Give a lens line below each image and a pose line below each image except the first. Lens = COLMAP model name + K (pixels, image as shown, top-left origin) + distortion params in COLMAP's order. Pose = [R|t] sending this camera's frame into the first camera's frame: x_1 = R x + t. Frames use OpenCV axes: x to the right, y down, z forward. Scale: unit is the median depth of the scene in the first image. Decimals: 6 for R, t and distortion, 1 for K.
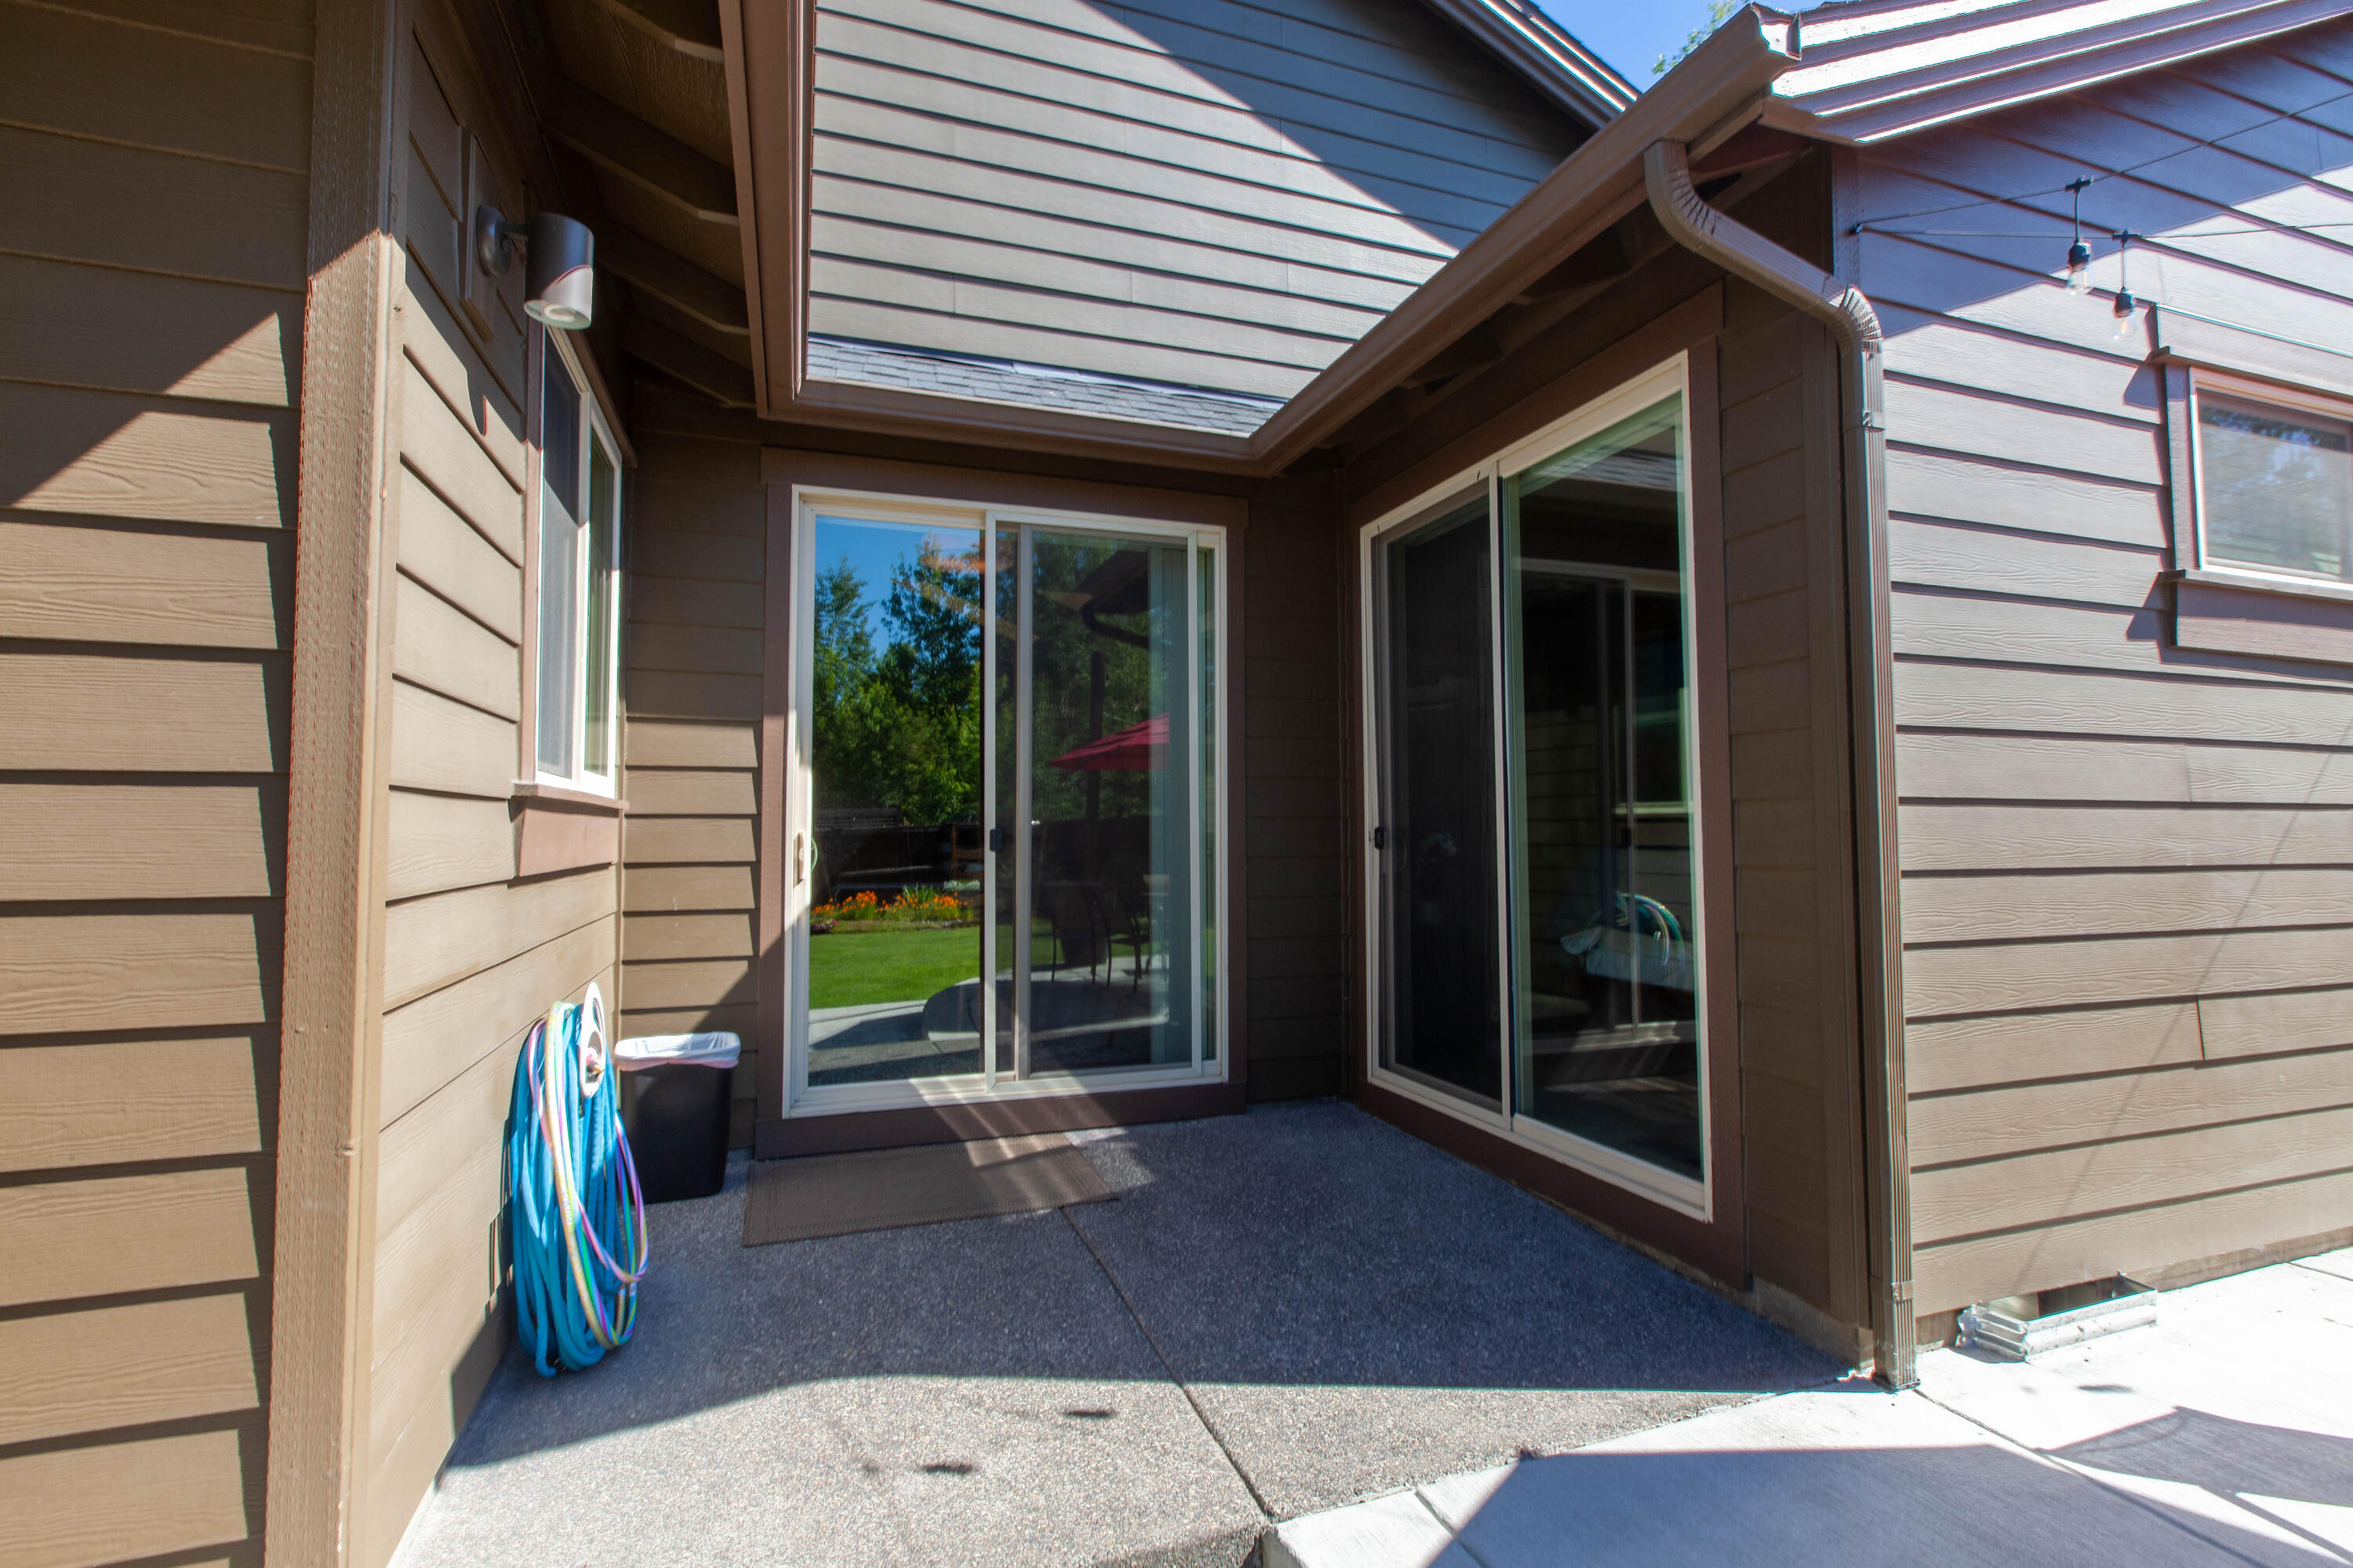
lens RADIAL K [[1065.6, 0, 1169.4], [0, 1065.6, 791.6], [0, 0, 1]] dist [-0.002737, -0.000413]
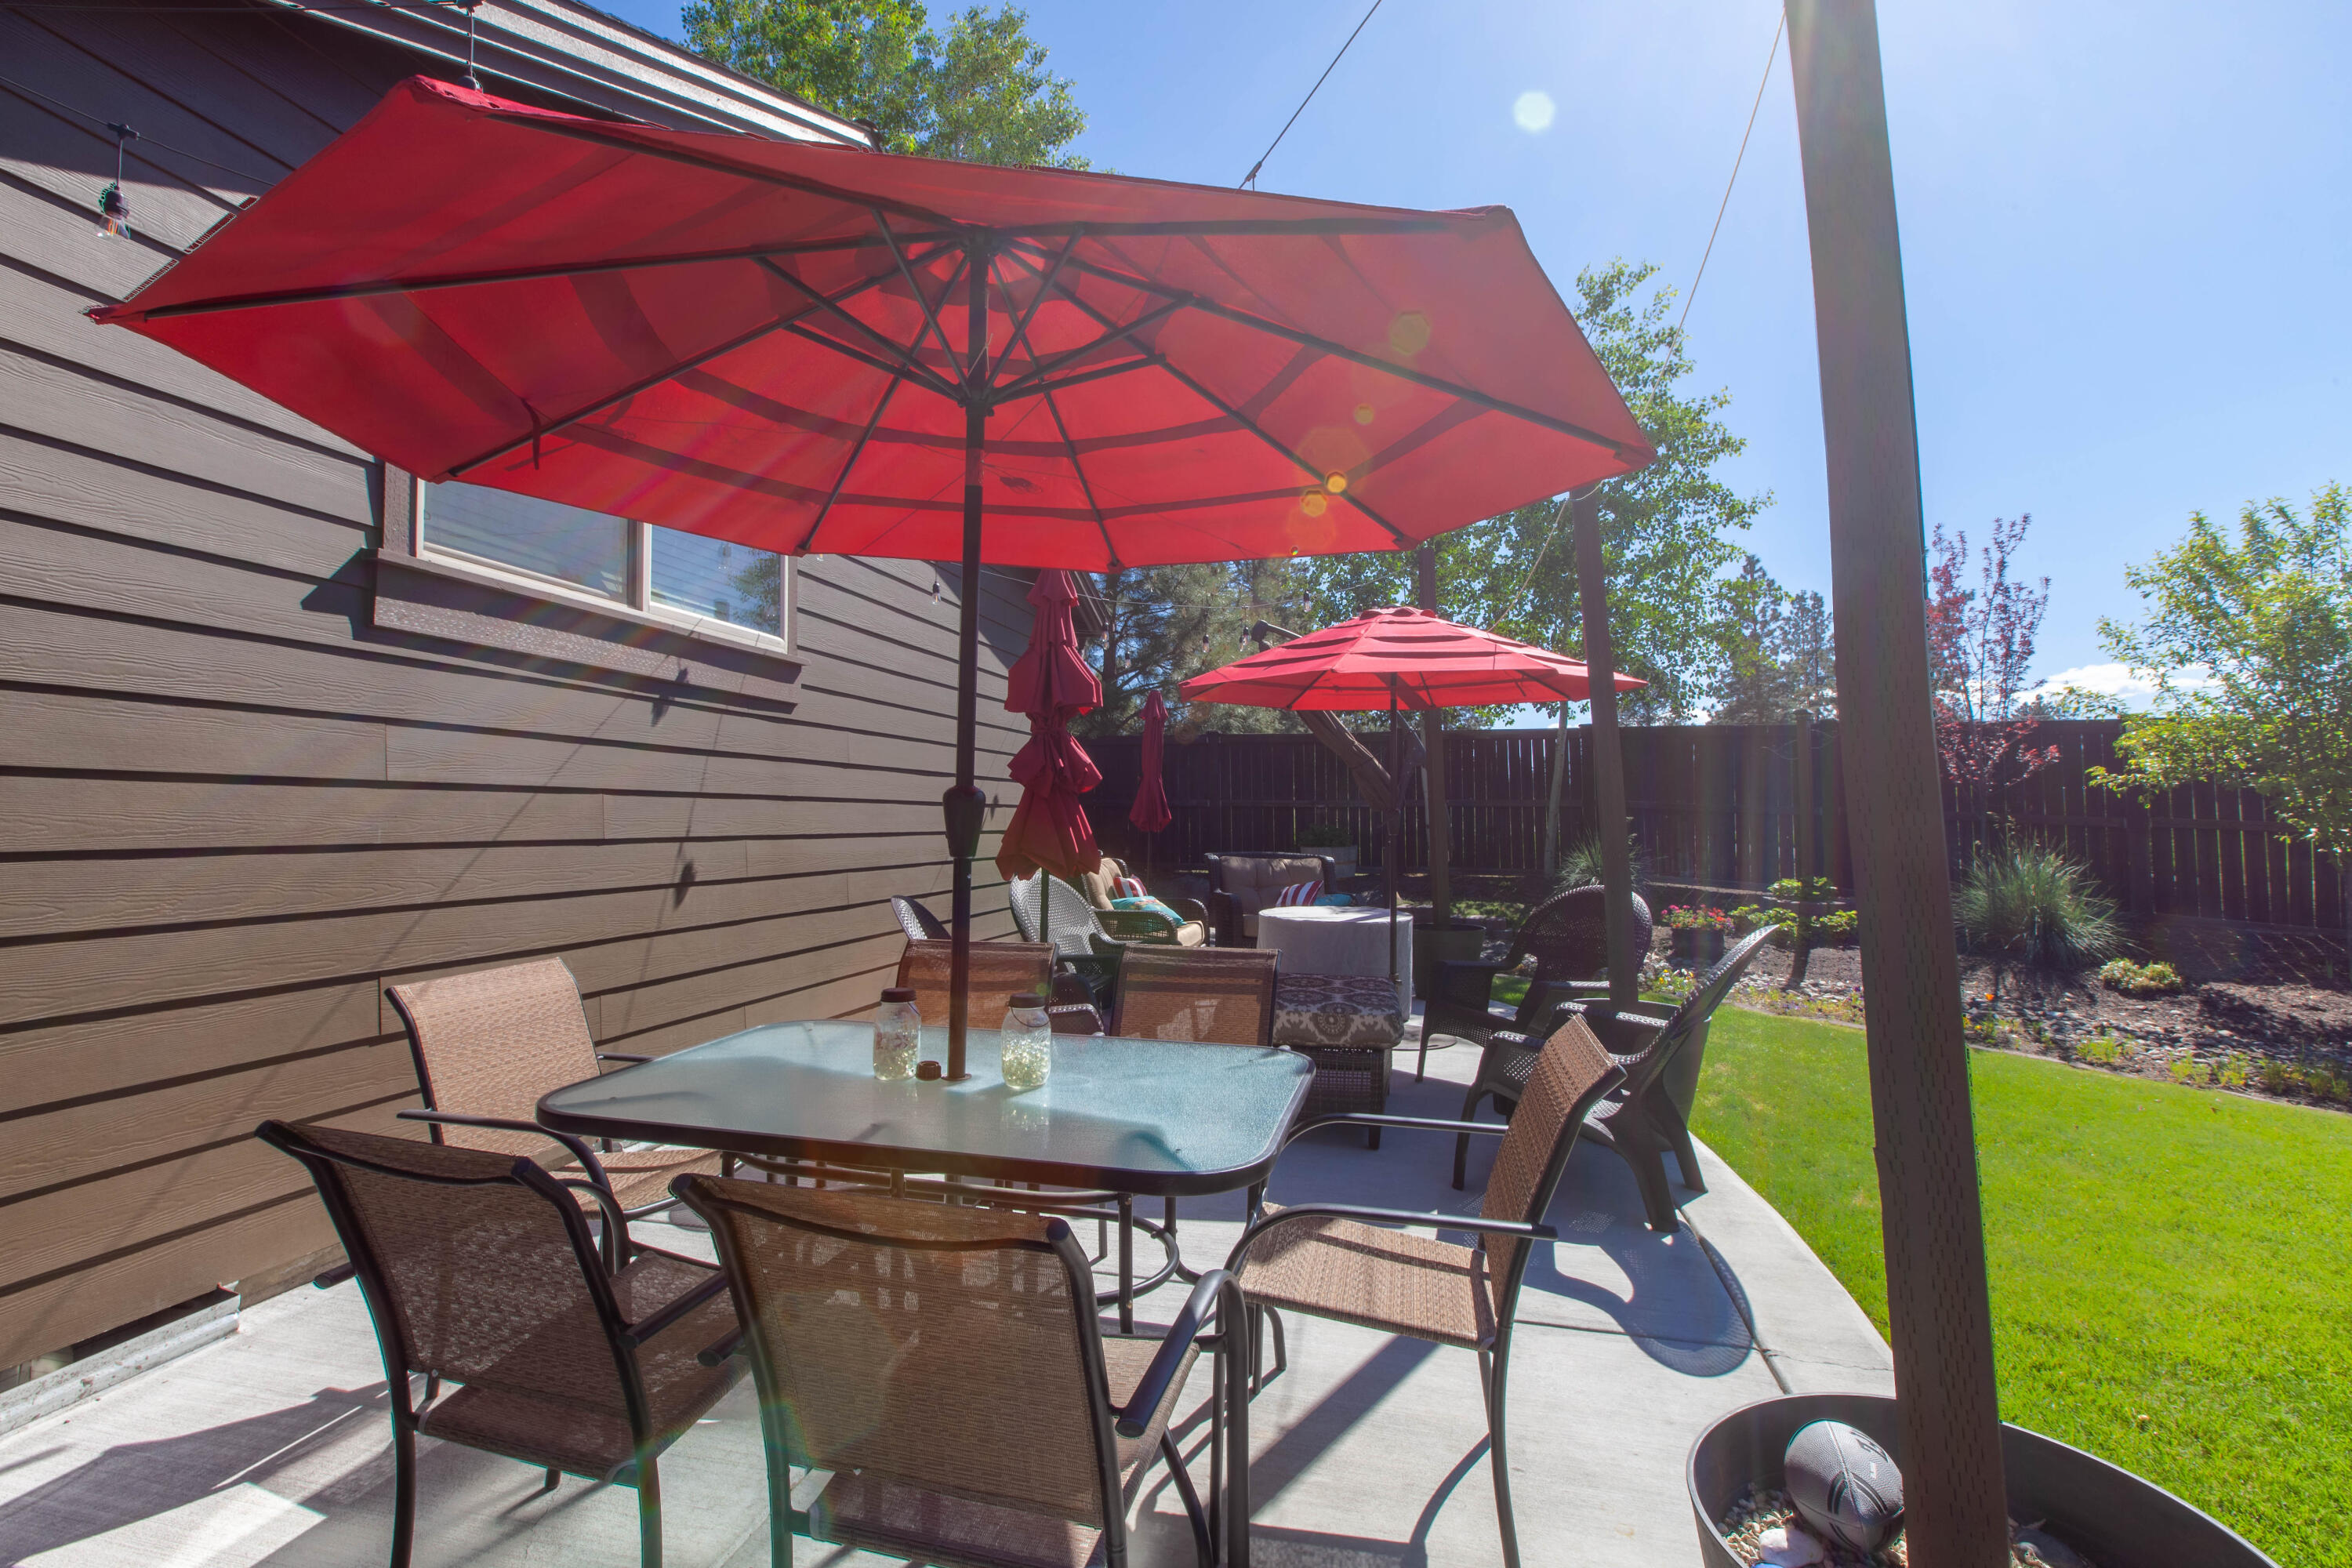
lens RADIAL K [[1065.1, 0, 1168.5], [0, 1065.1, 783.7], [0, 0, 1]] dist [-0.002737, -0.000413]
pose [[0.526007, 0.024363, 0.850131, 0.495133], [-0.023918, 0.999618, -0.013848, 0.008643], [-0.850144, -0.013049, 0.526389, -0.167821]]
